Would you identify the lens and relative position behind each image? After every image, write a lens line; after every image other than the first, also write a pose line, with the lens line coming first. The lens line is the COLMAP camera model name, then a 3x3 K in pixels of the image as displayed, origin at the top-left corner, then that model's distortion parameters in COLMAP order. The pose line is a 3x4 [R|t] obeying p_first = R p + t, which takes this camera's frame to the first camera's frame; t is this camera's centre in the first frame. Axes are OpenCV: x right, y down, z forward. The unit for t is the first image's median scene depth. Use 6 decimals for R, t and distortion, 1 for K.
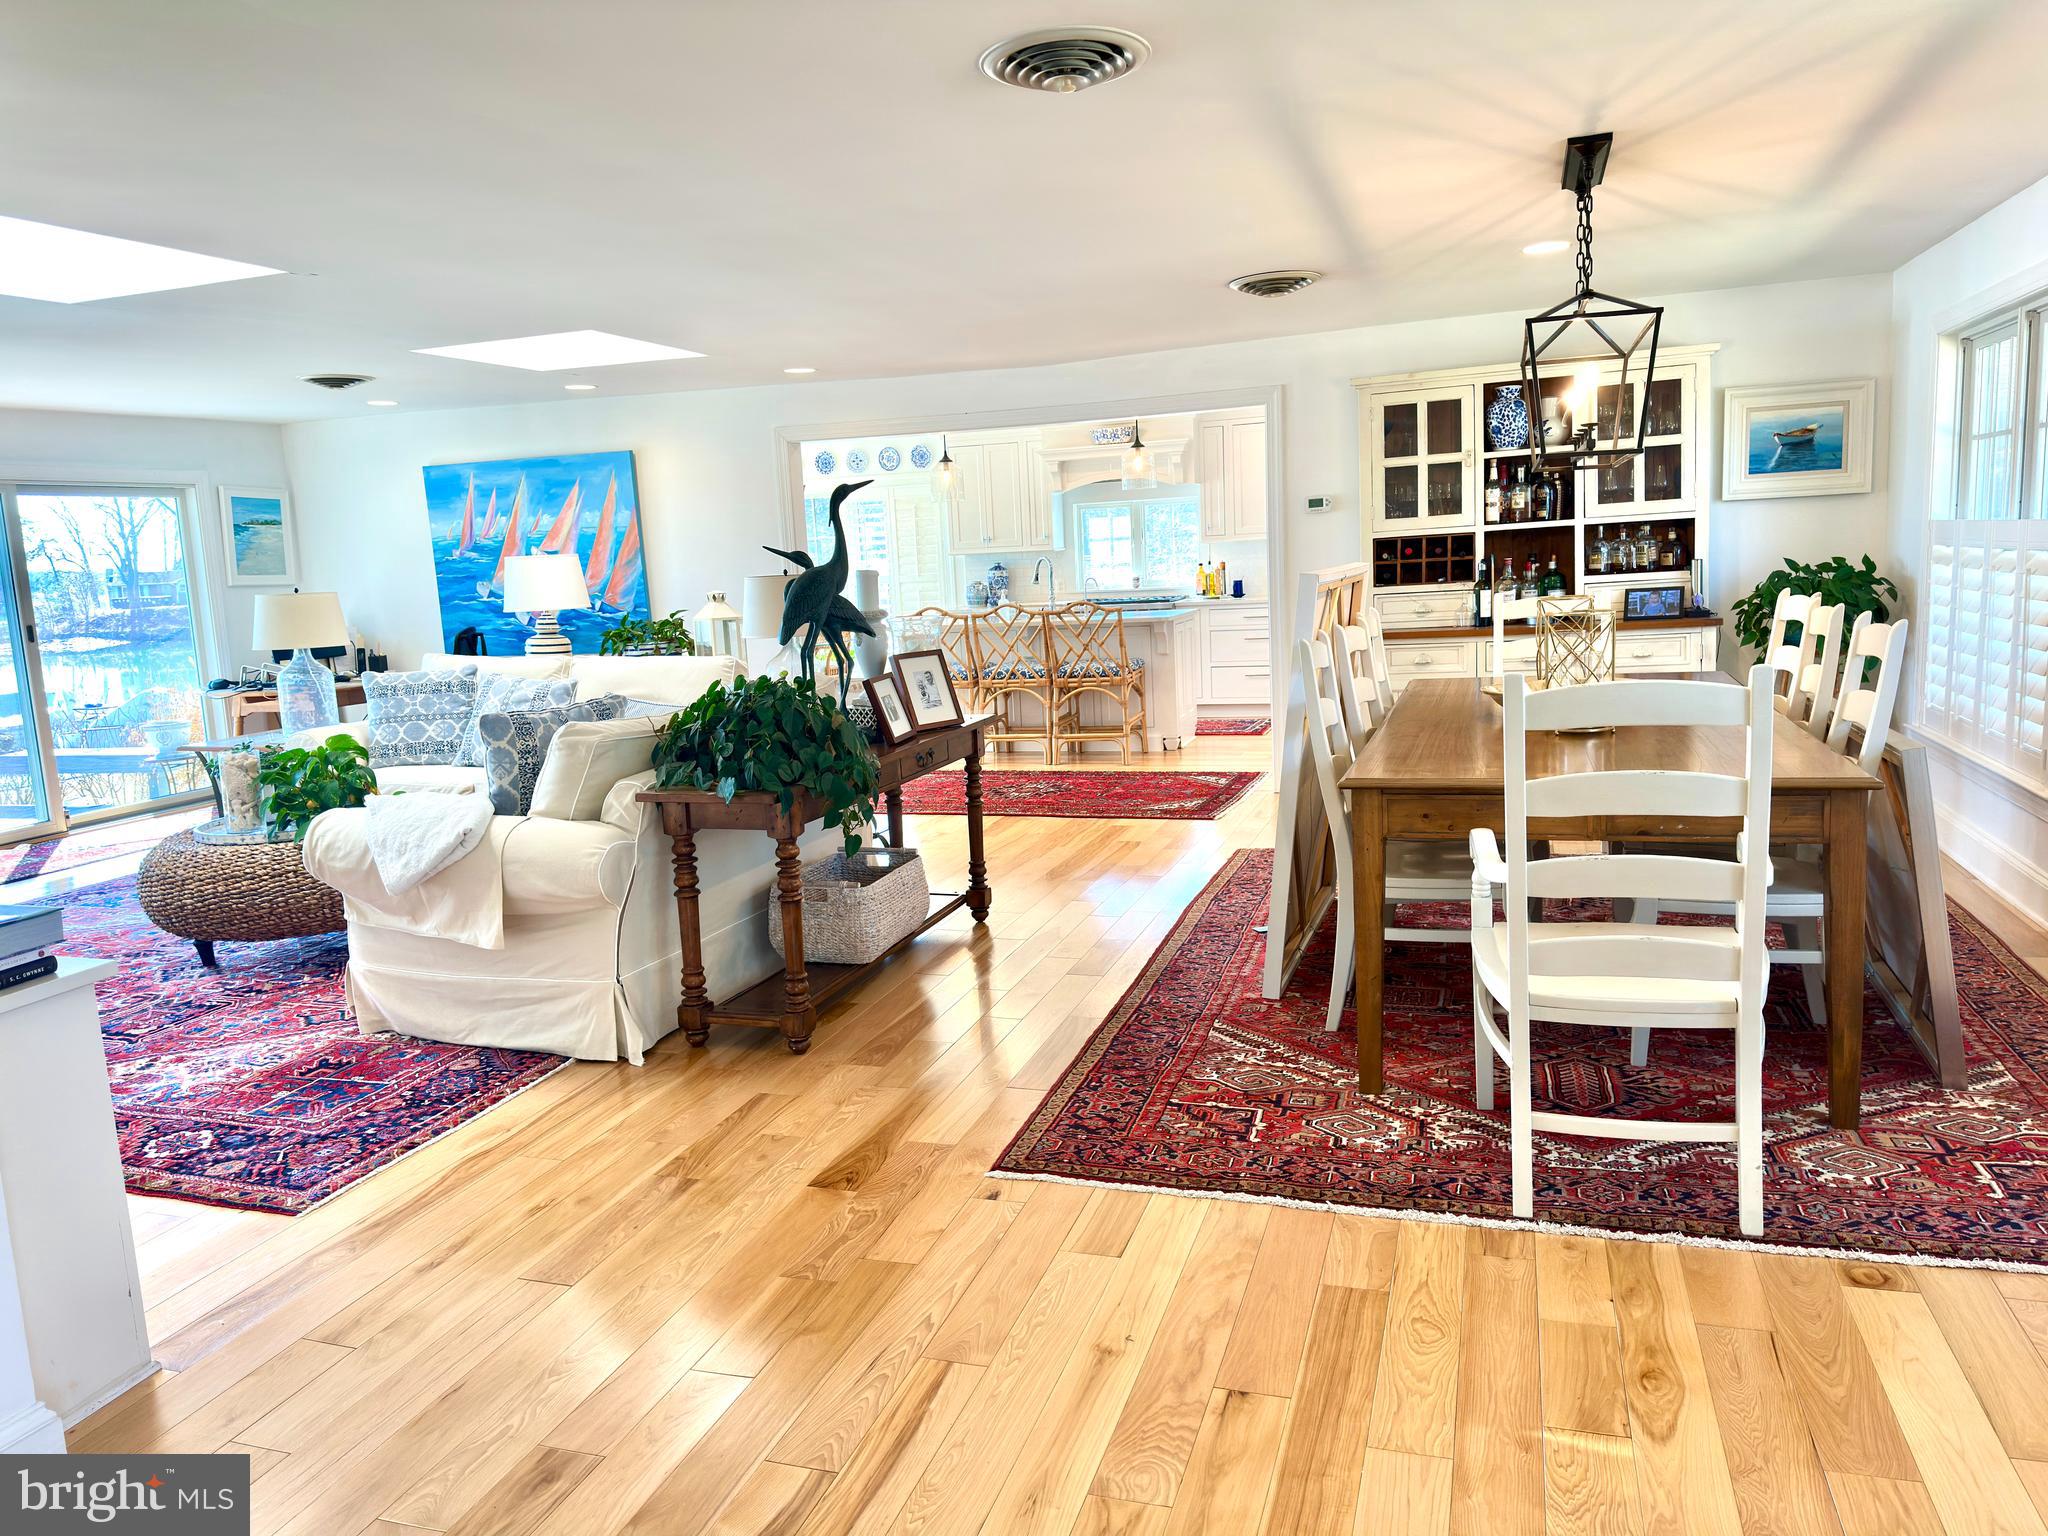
lens RADIAL K [[1430.4, 0, 1020.1], [0, 1430.4, 764.8], [0, 0, 1]] dist [0.150999, -0.182401]
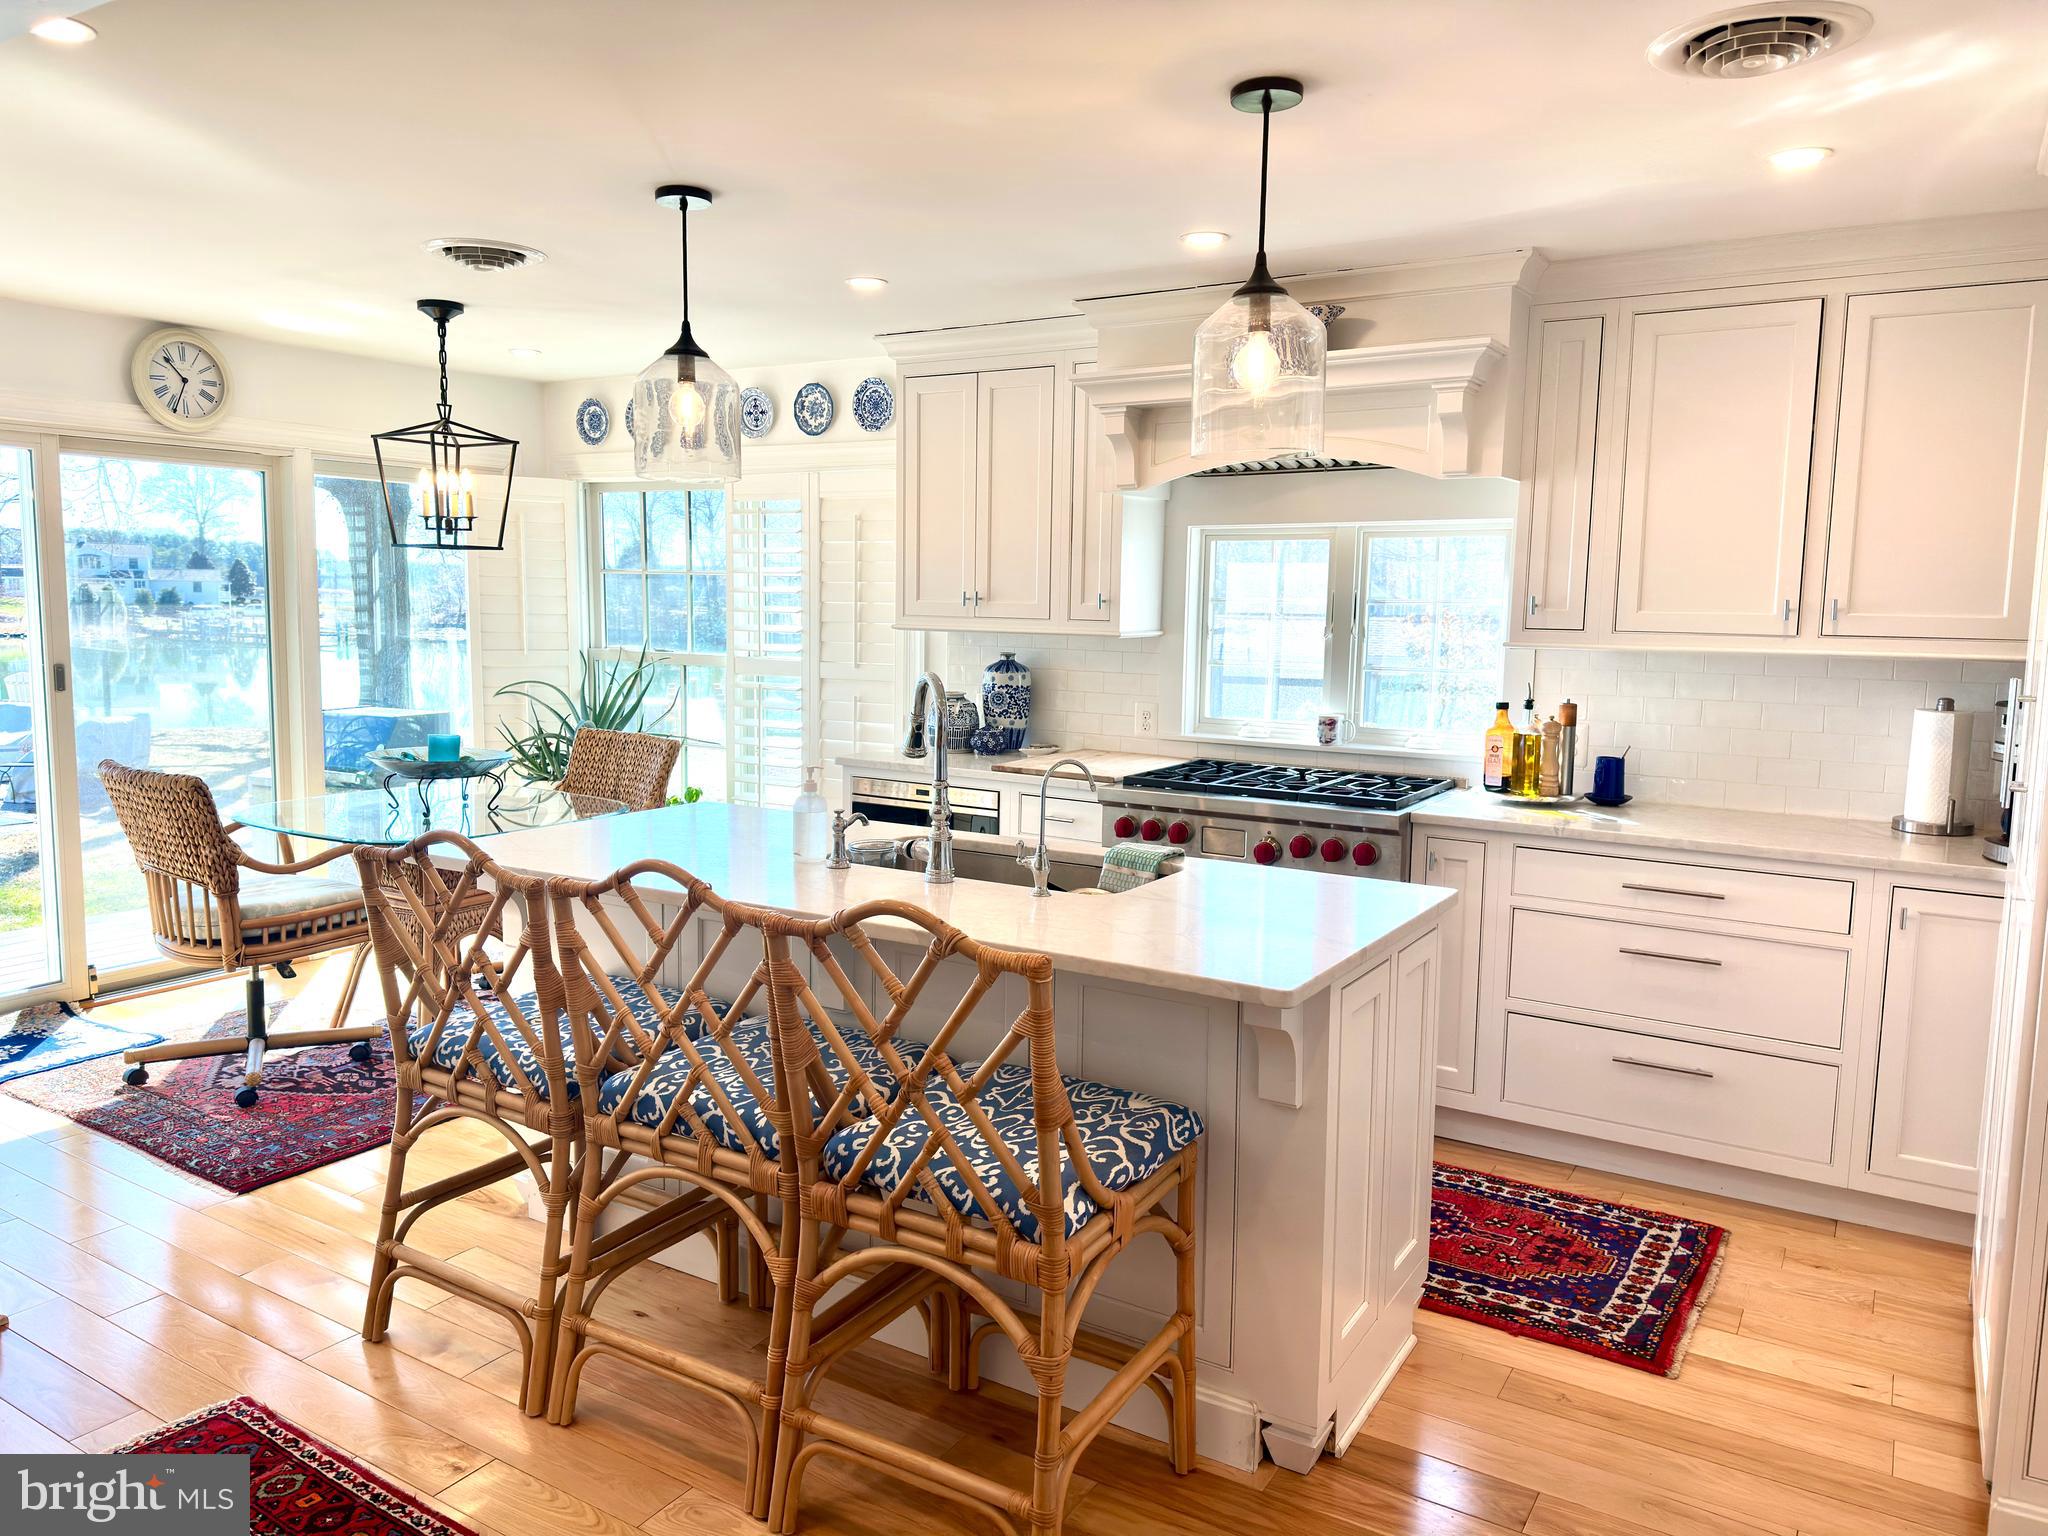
lens RADIAL K [[1427.7, 0, 1024.0], [0, 1427.7, 768.0], [0, 0, 1]] dist [0.102632, -0.093297]
pose [[0.971927, 0.090833, -0.217044, 0.089298], [-0.096083, 0.995279, -0.013739, -0.107946], [0.214771, 0.034207, 0.976065, 0.626140]]
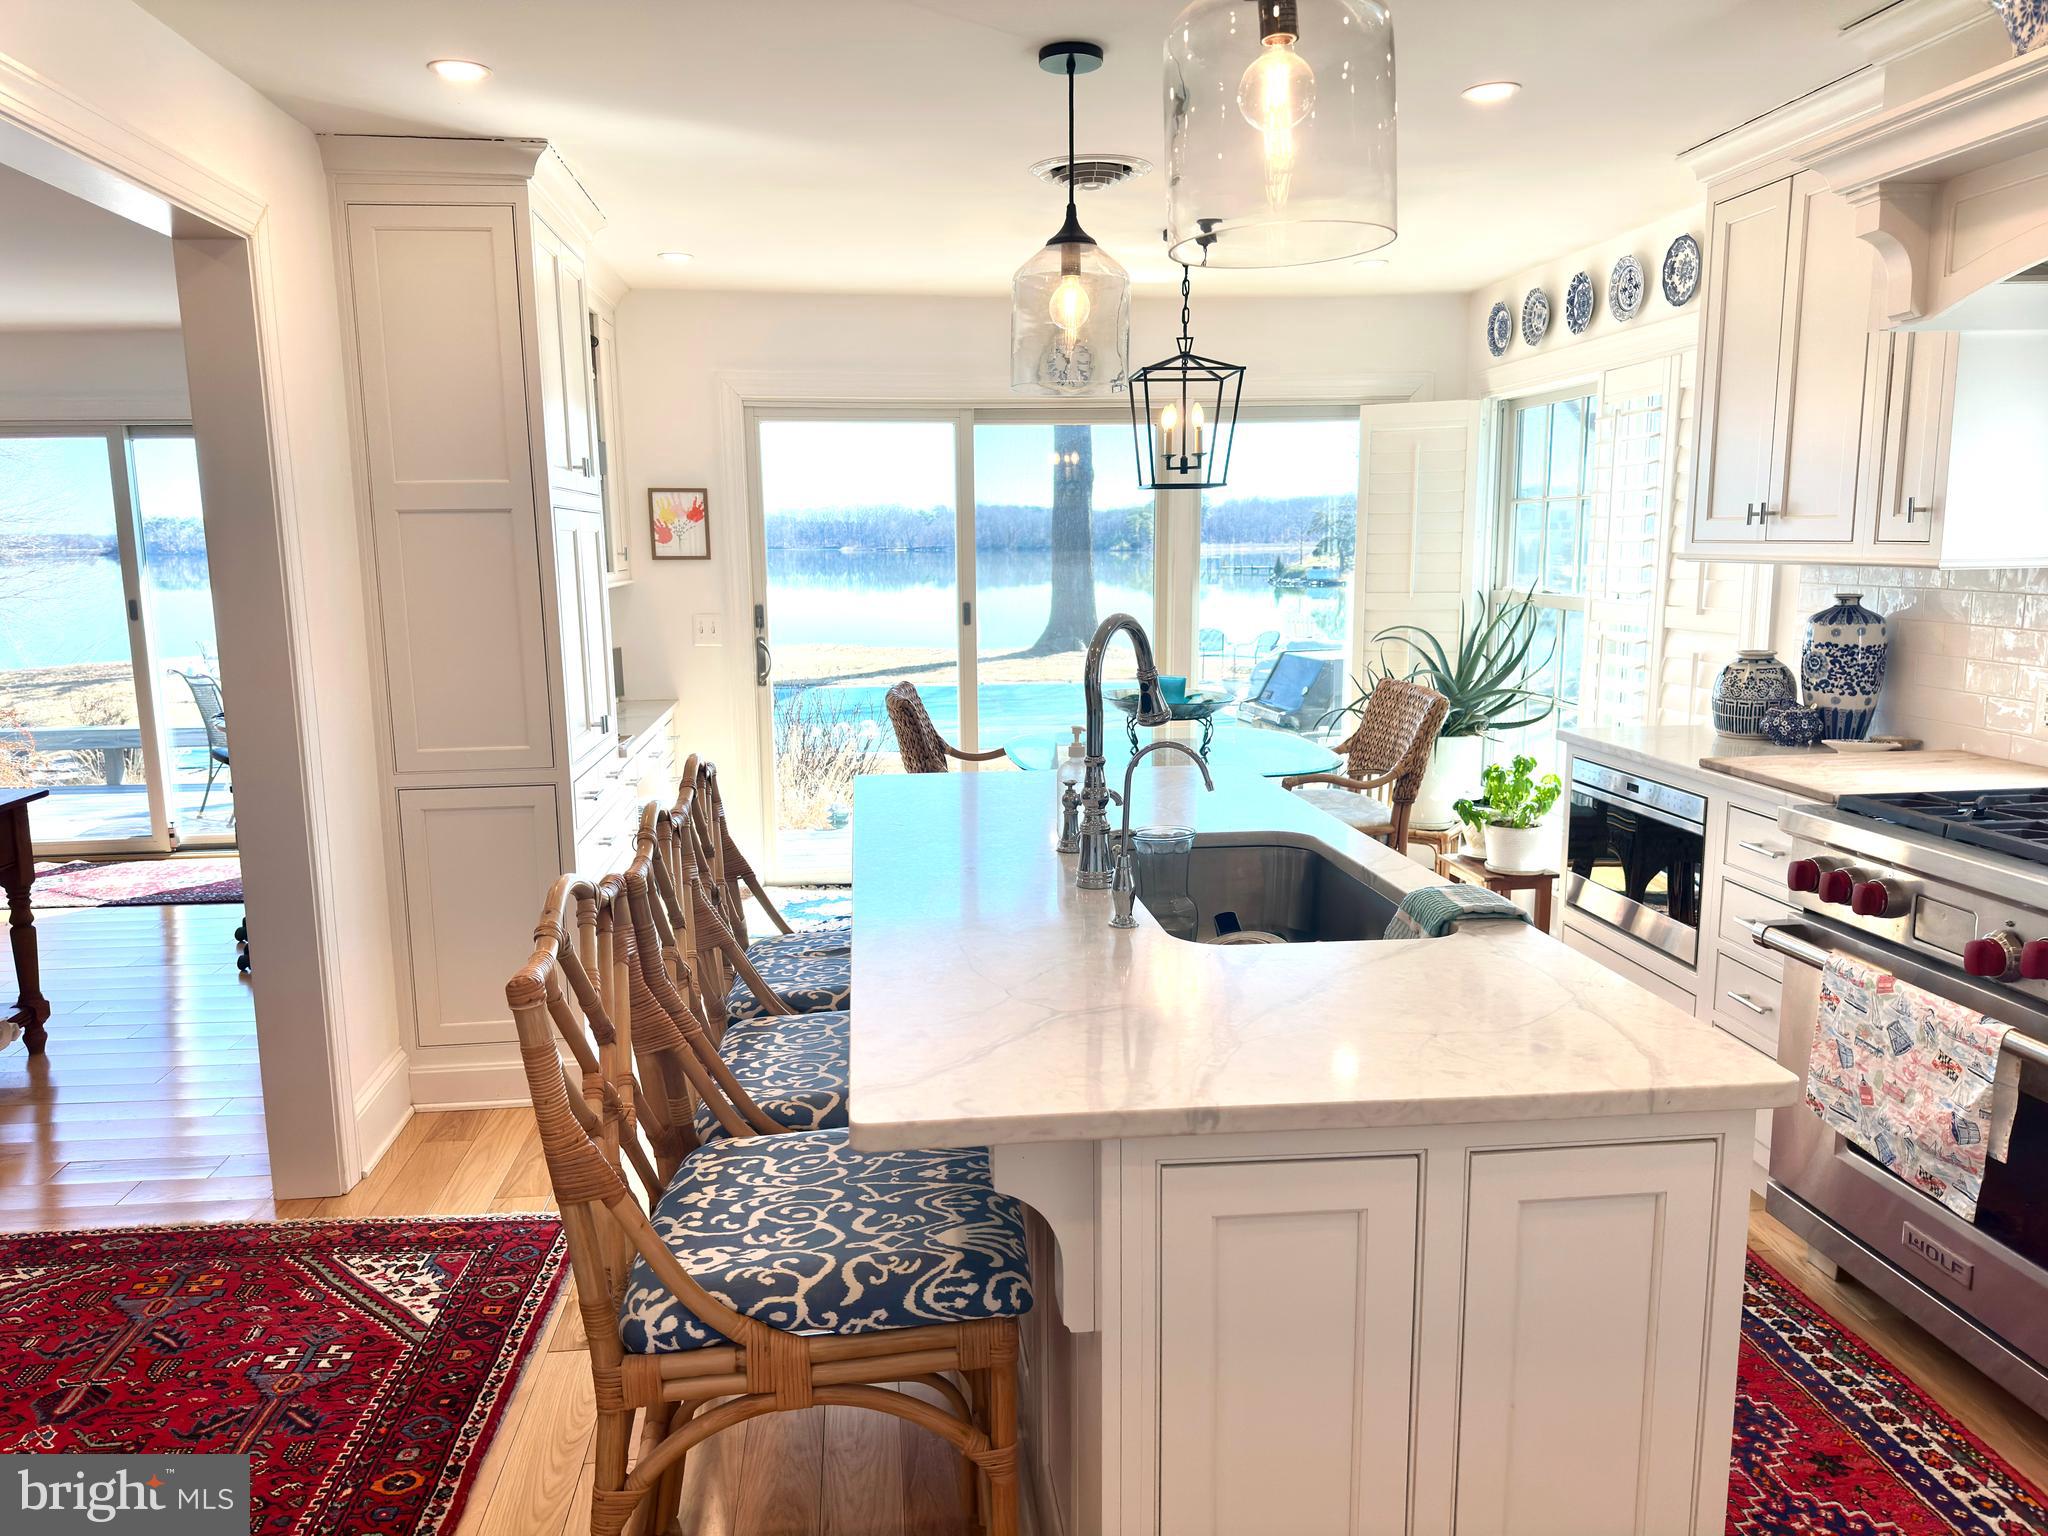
lens RADIAL K [[1452.0, 0, 1024.0], [0, 1452.0, 768.0], [0, 0, 1]] dist [0.070696, -0.097725]
pose [[0.409546, 0.184115, -0.893518, 0.192820], [-0.142435, 0.980317, 0.136715, -0.131649], [0.901102, 0.071277, 0.427709, 0.779709]]
